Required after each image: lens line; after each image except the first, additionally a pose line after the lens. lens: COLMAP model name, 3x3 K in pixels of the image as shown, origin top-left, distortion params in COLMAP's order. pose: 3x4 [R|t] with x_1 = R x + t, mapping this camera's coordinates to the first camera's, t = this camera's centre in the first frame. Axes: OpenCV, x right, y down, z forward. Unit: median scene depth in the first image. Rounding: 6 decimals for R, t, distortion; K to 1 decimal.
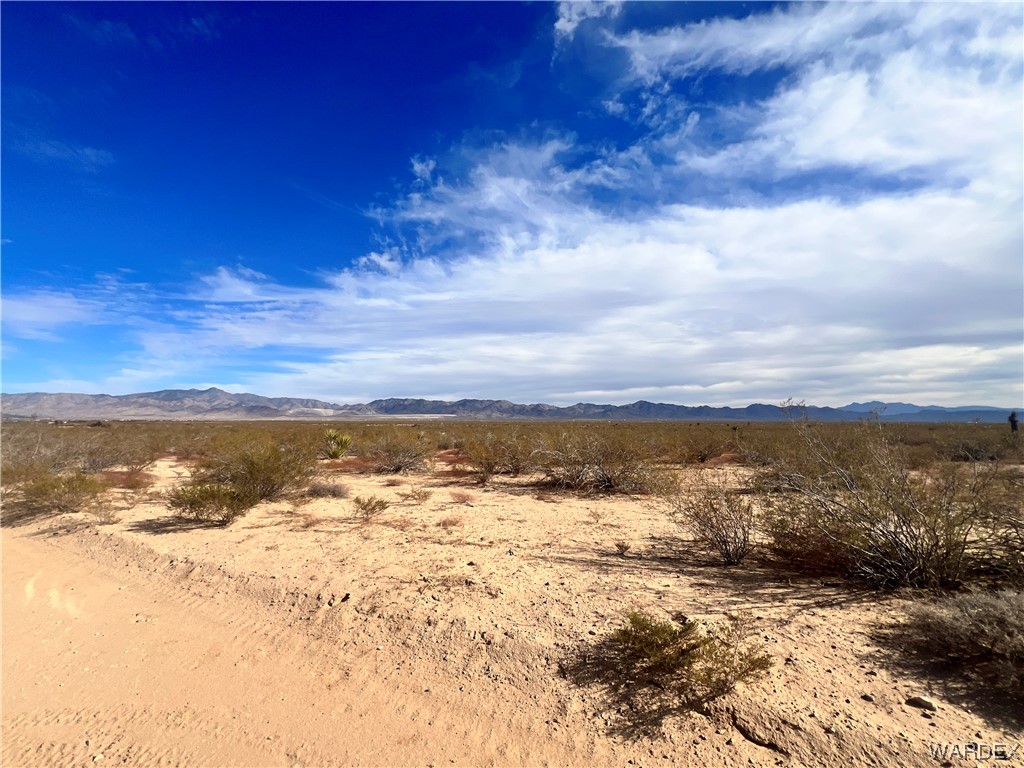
lens RADIAL K [[433.3, 0, 528.7], [0, 433.3, 410.4], [0, 0, 1]] dist [0.000346, 0.000025]
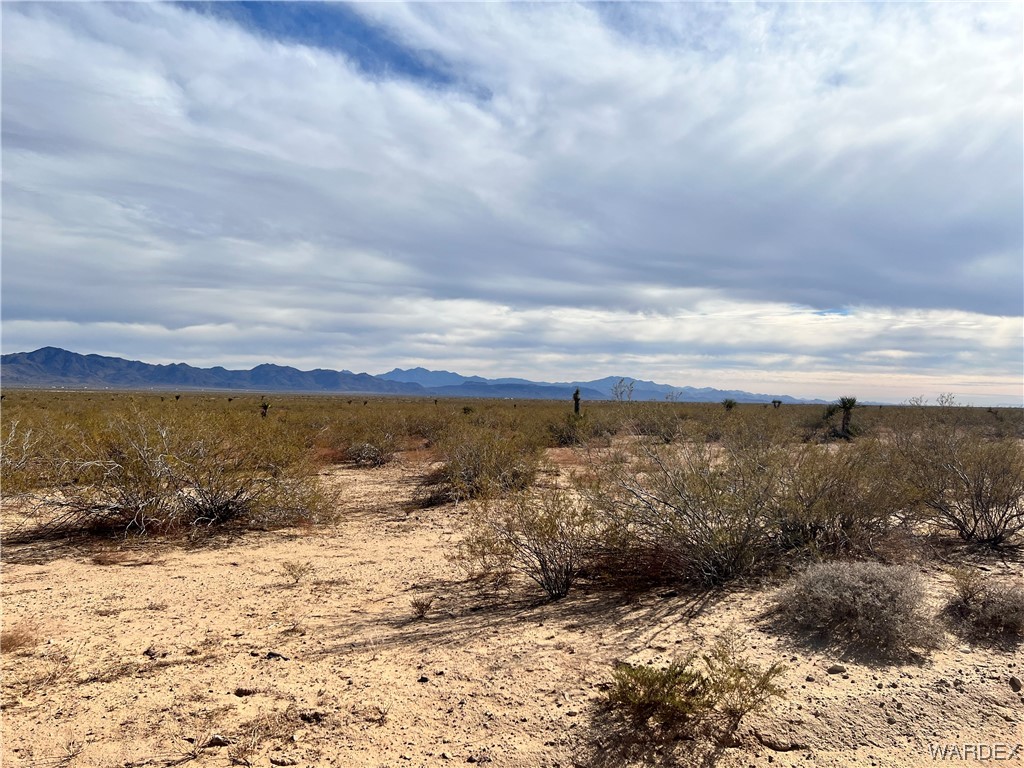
lens RADIAL K [[777.3, 0, 516.8], [0, 777.3, 382.8], [0, 0, 1]] dist [0.067534, -0.081057]
pose [[0.649294, 0.024180, 0.760153, -0.762862], [-0.037713, 0.999289, 0.000426, -0.027989], [-0.759602, -0.028944, 0.649744, 0.196193]]
